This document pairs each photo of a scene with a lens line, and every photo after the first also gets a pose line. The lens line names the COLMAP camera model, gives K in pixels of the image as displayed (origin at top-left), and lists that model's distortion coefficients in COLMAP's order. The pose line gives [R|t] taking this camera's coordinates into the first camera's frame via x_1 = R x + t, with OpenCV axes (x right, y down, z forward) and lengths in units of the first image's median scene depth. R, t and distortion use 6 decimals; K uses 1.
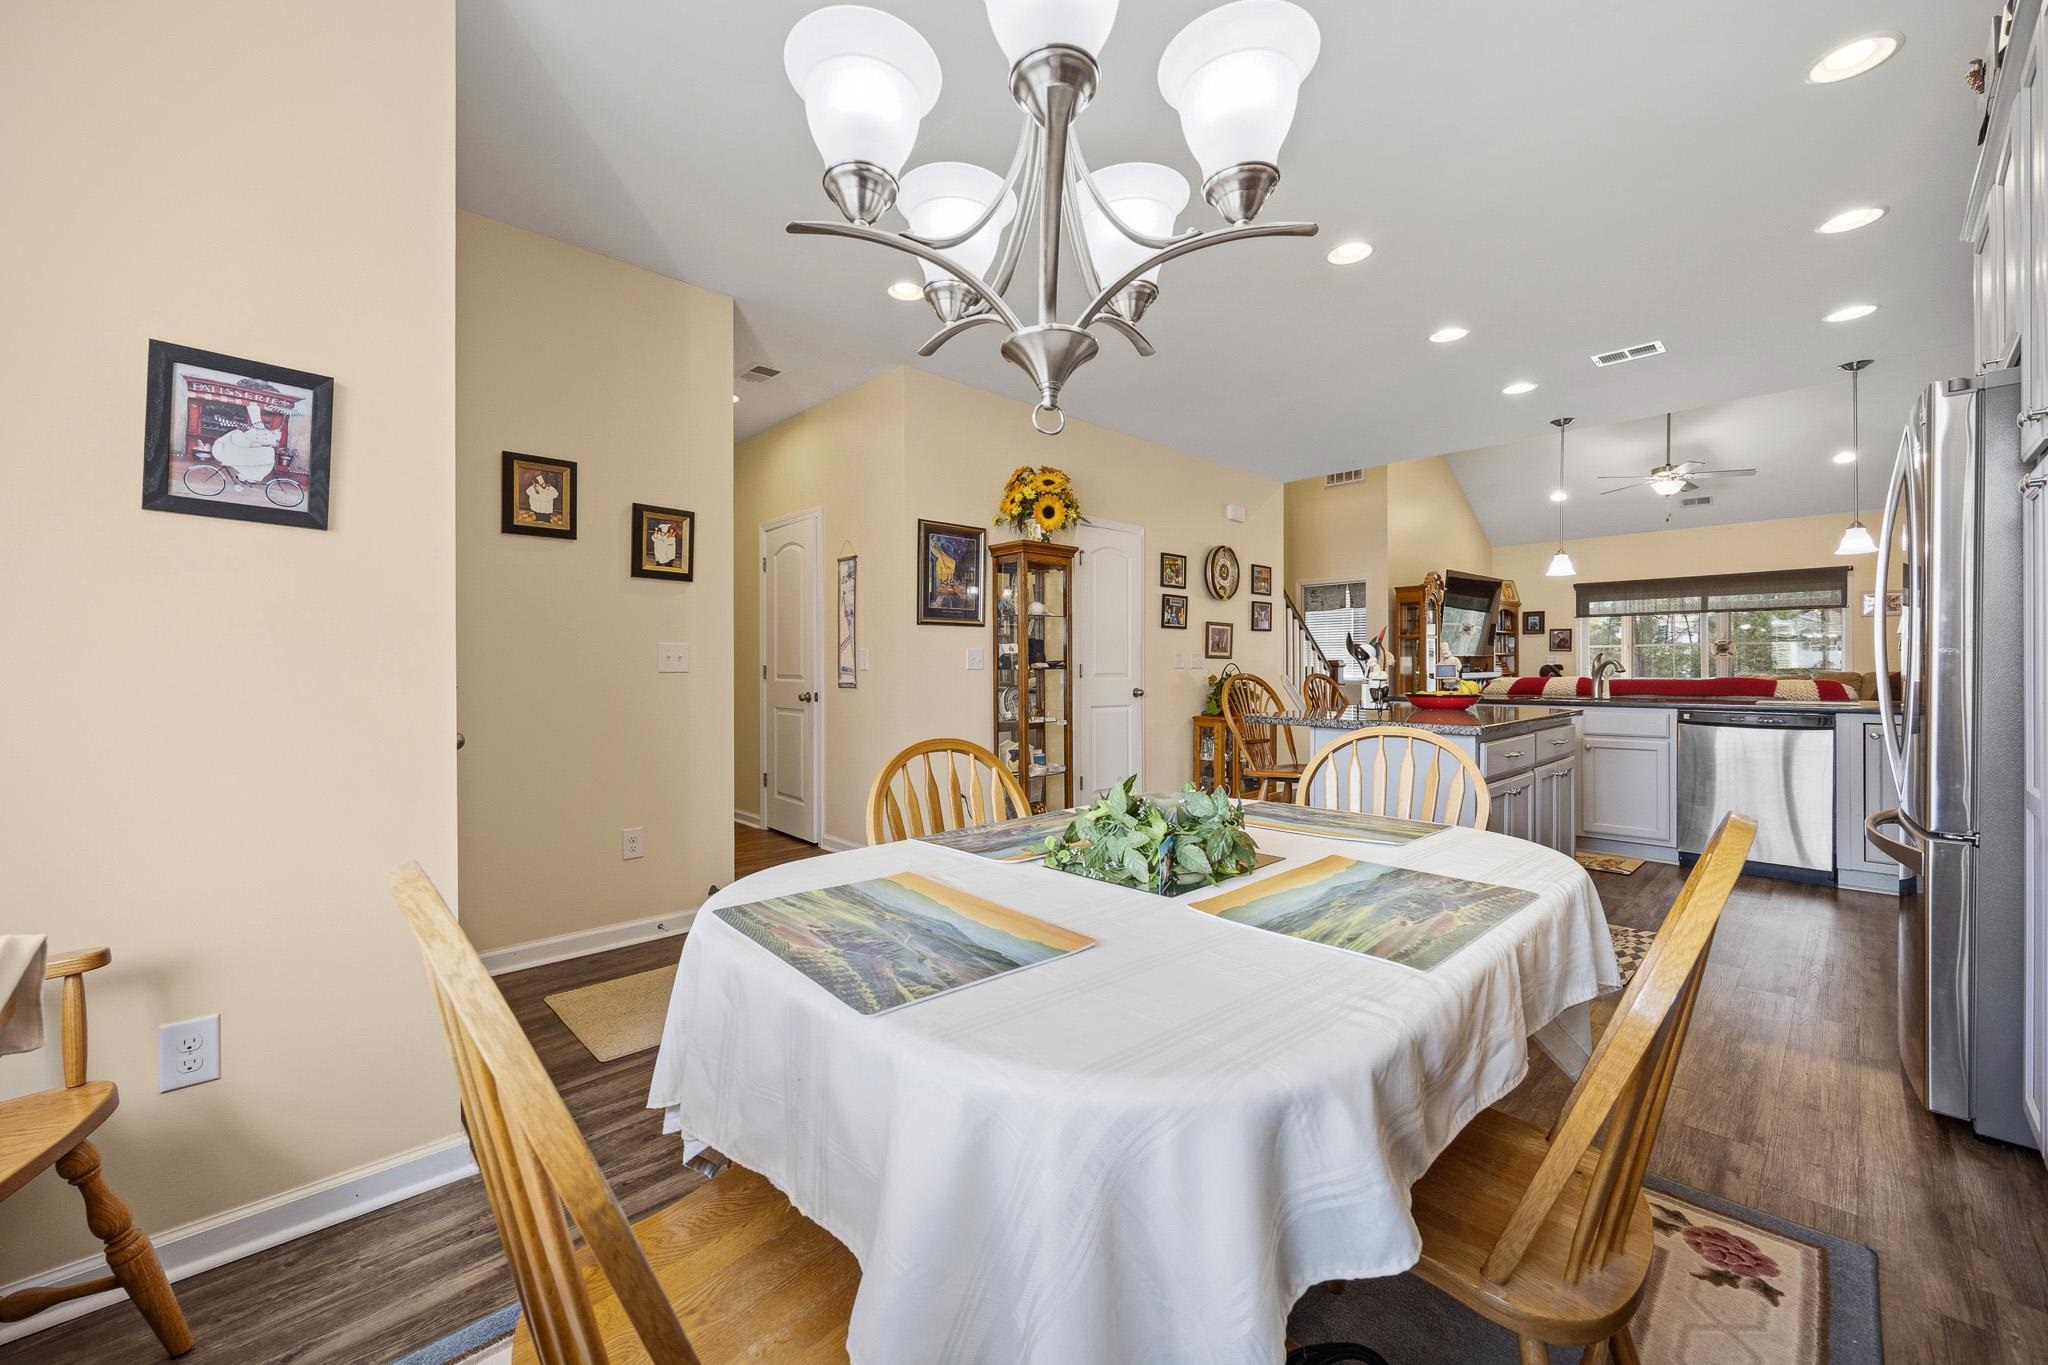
lens RADIAL K [[799.0, 0, 1007.7], [0, 799.0, 671.7], [0, 0, 1]] dist [0.003965, -0.001305]
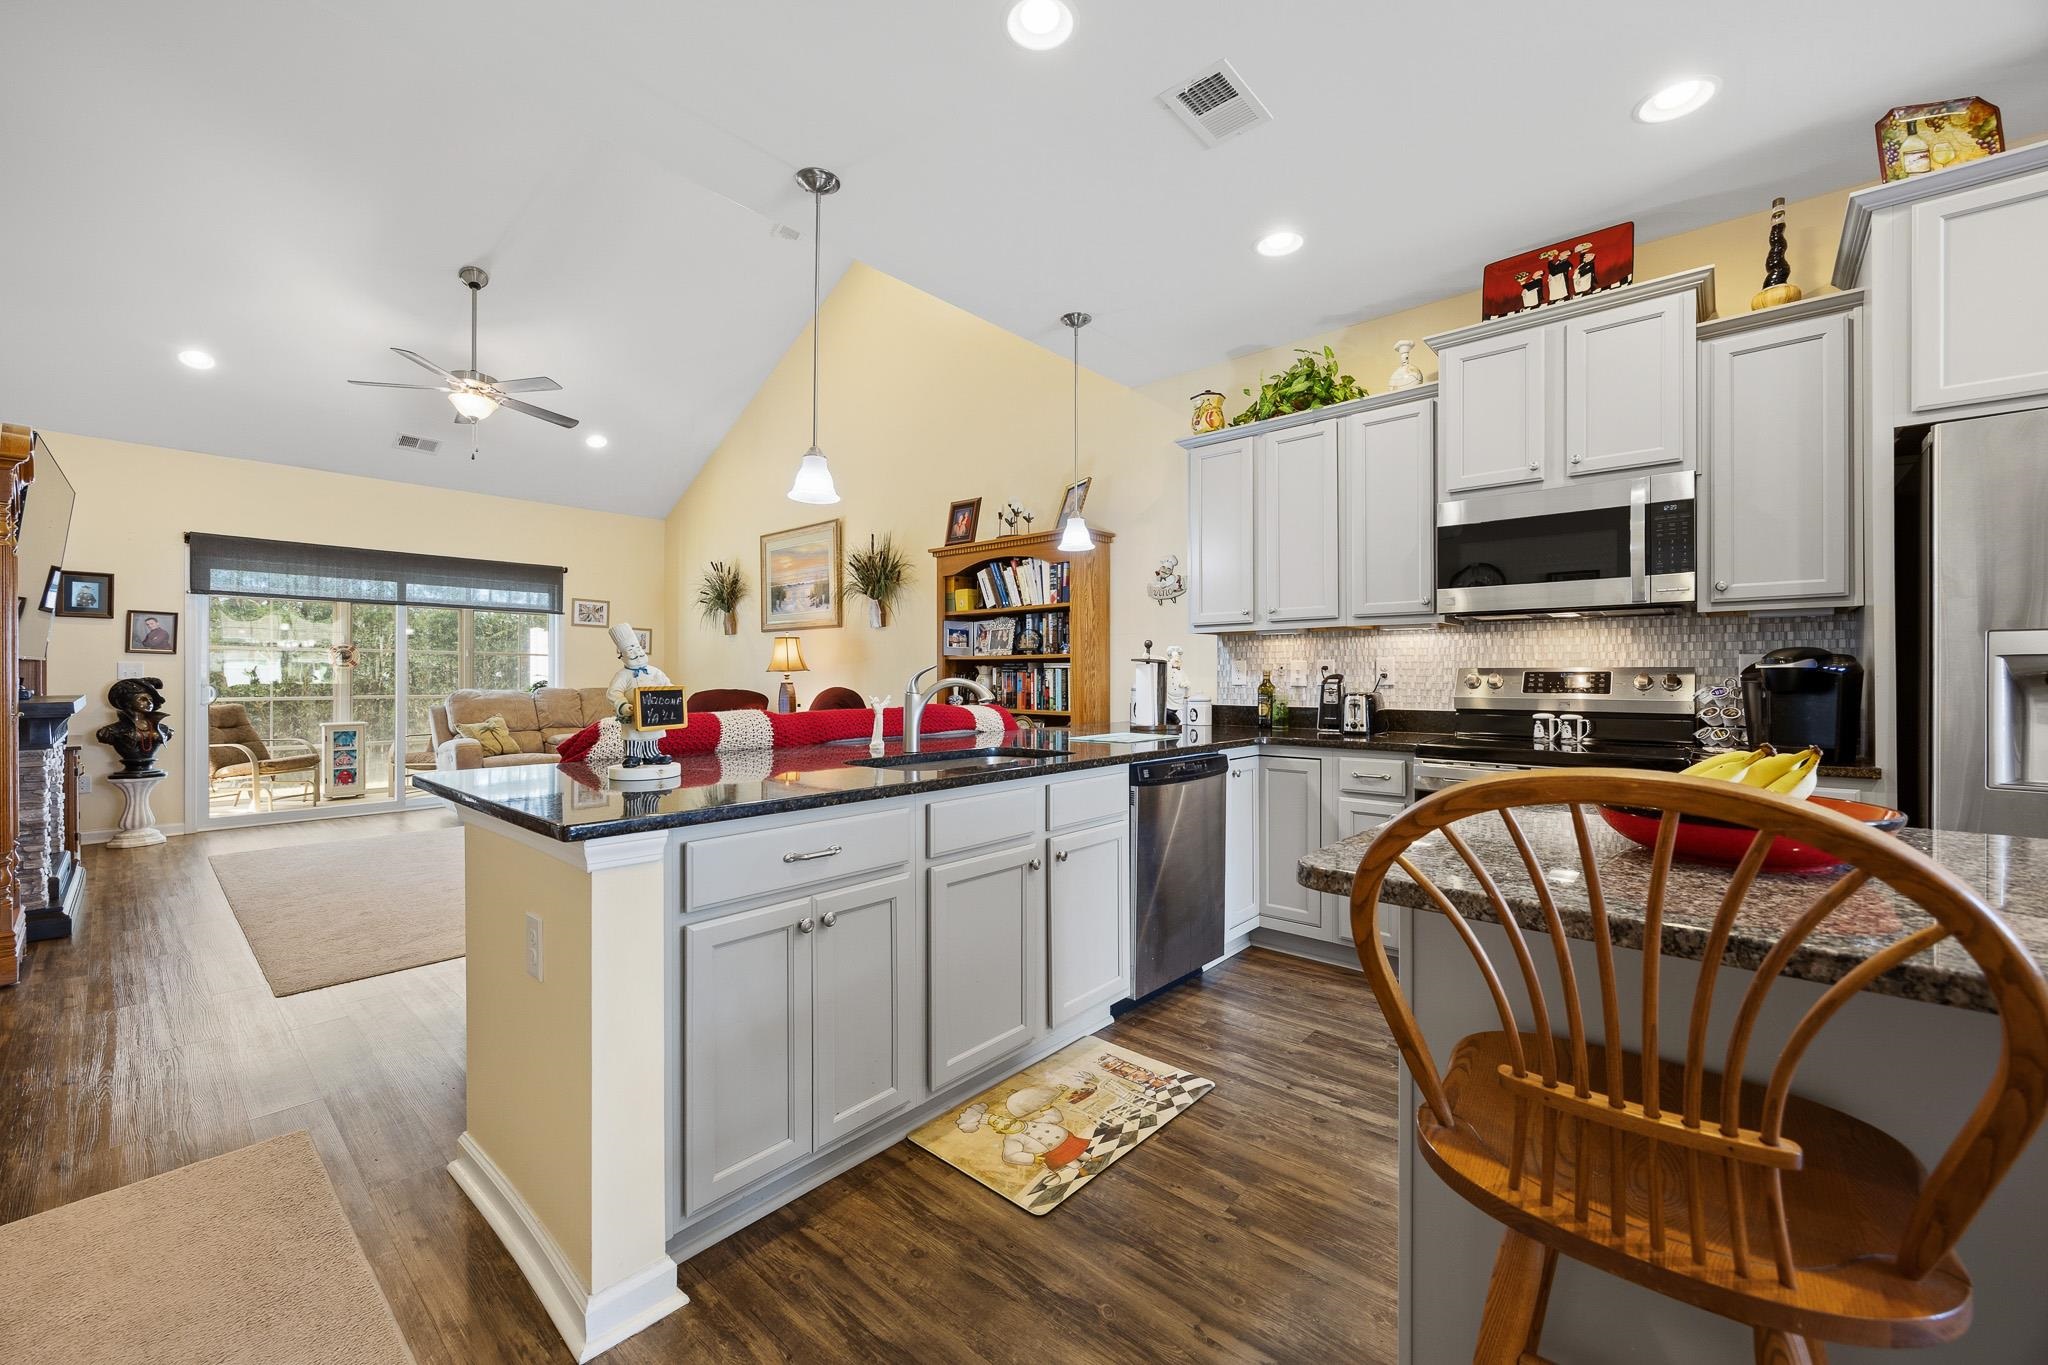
lens RADIAL K [[799.0, 0, 1022.2], [0, 799.0, 674.1], [0, 0, 1]] dist [0.003965, -0.001305]
pose [[-0.100345, 0.005721, 0.994936, 0.107047], [0.004292, 0.999977, -0.005317, -0.006826], [-0.994943, 0.003737, -0.100368, 0.488068]]
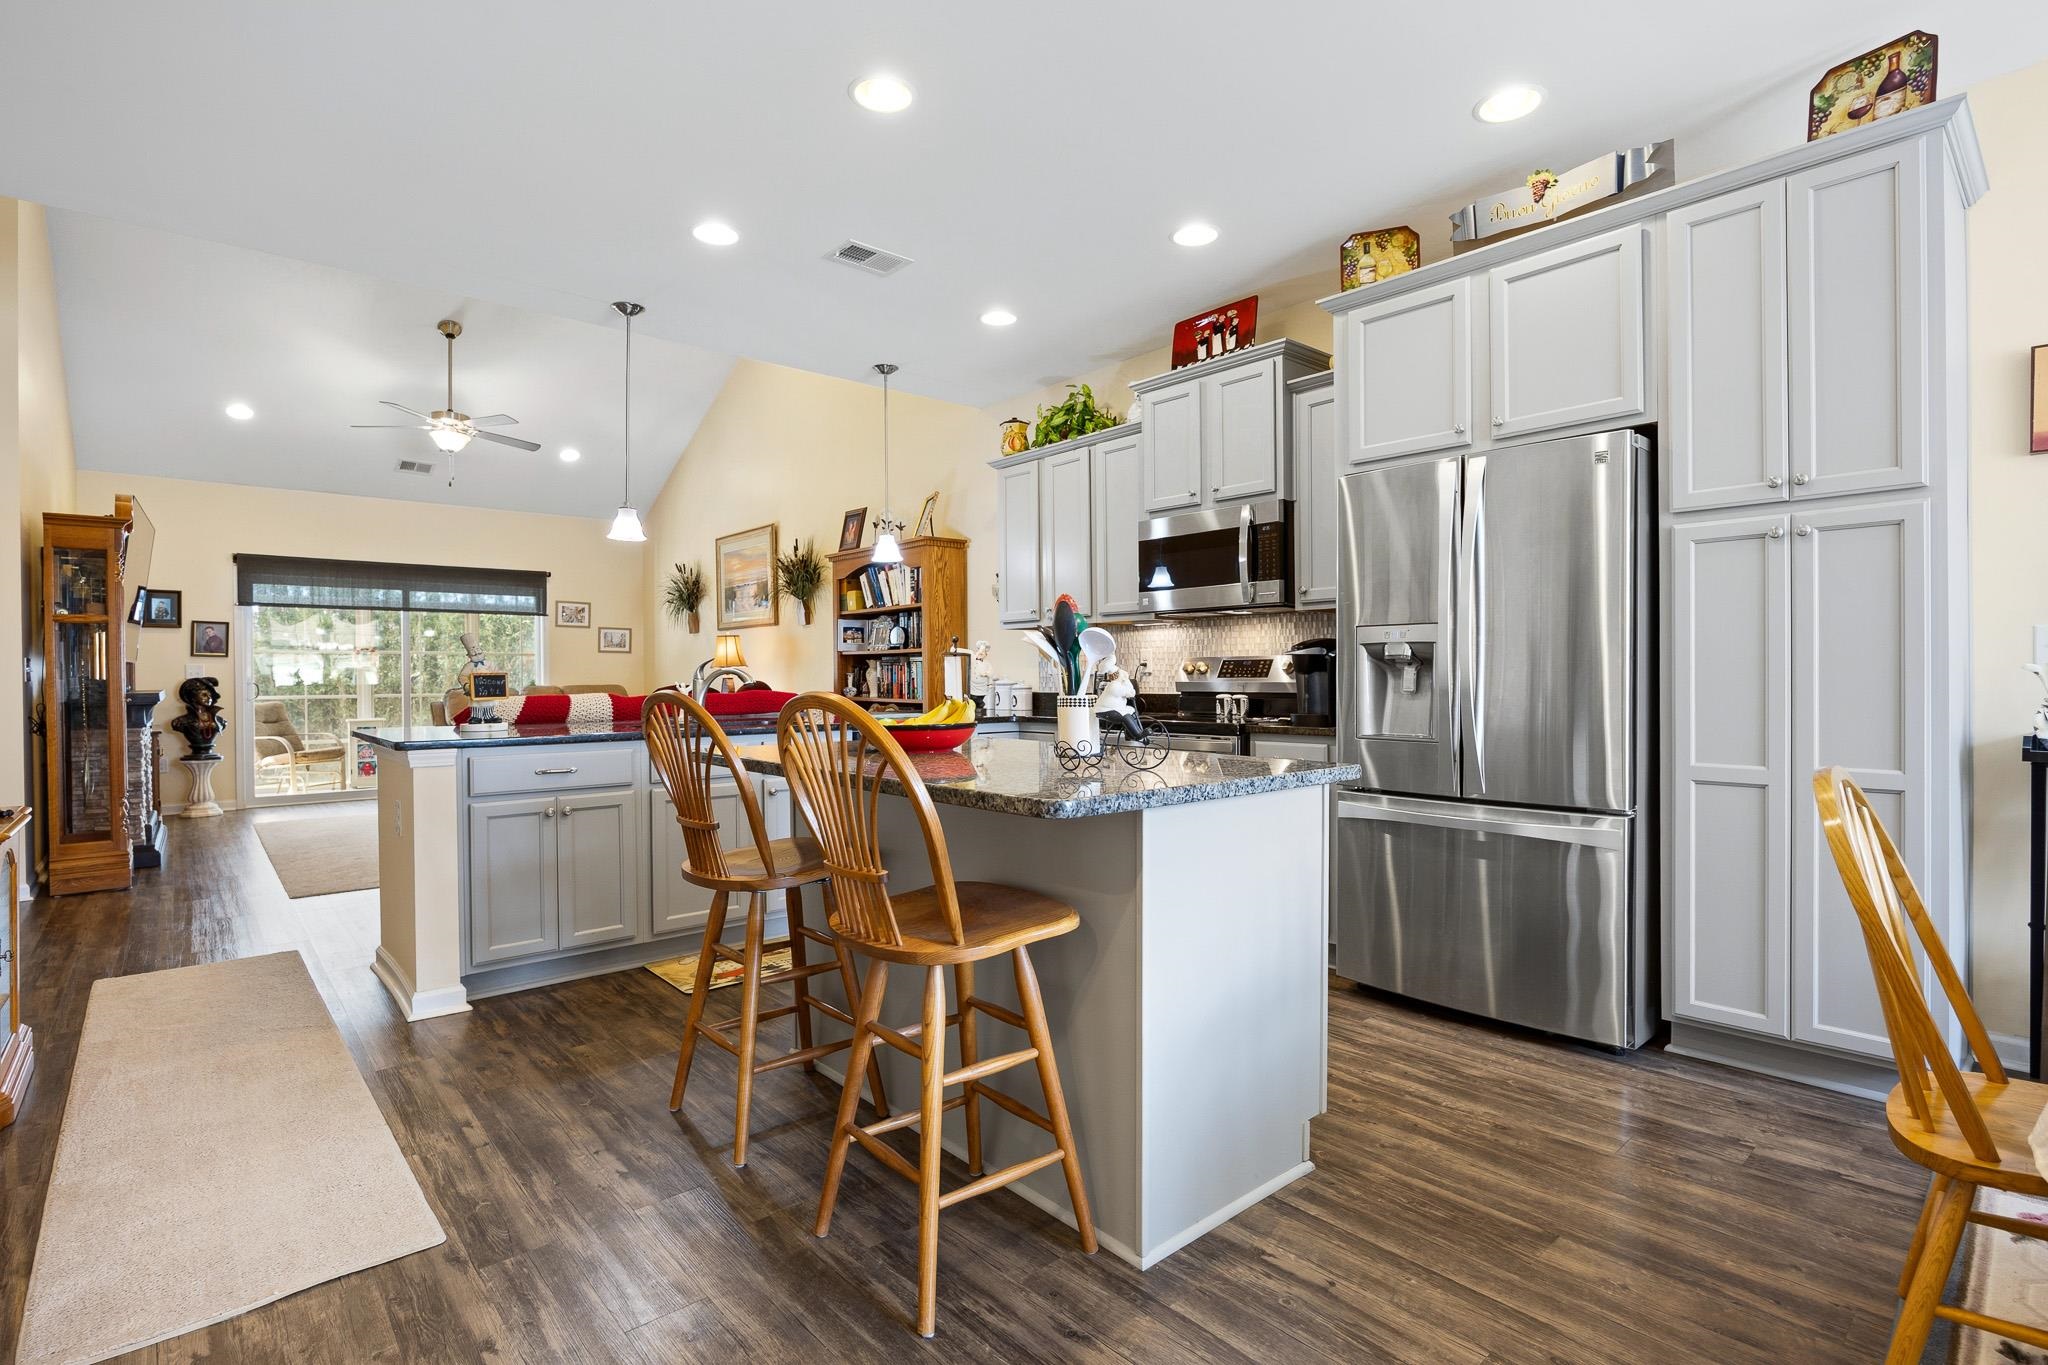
lens RADIAL K [[978.6, 0, 1023.0], [0, 978.6, 678.4], [0, 0, 1]] dist [-0.011989, 0.002522]
pose [[0.030250, 0.000330, 0.999542, -0.055029], [0.011176, 0.999937, -0.000668, -0.000851], [-0.999480, 0.011191, 0.030245, 0.343503]]
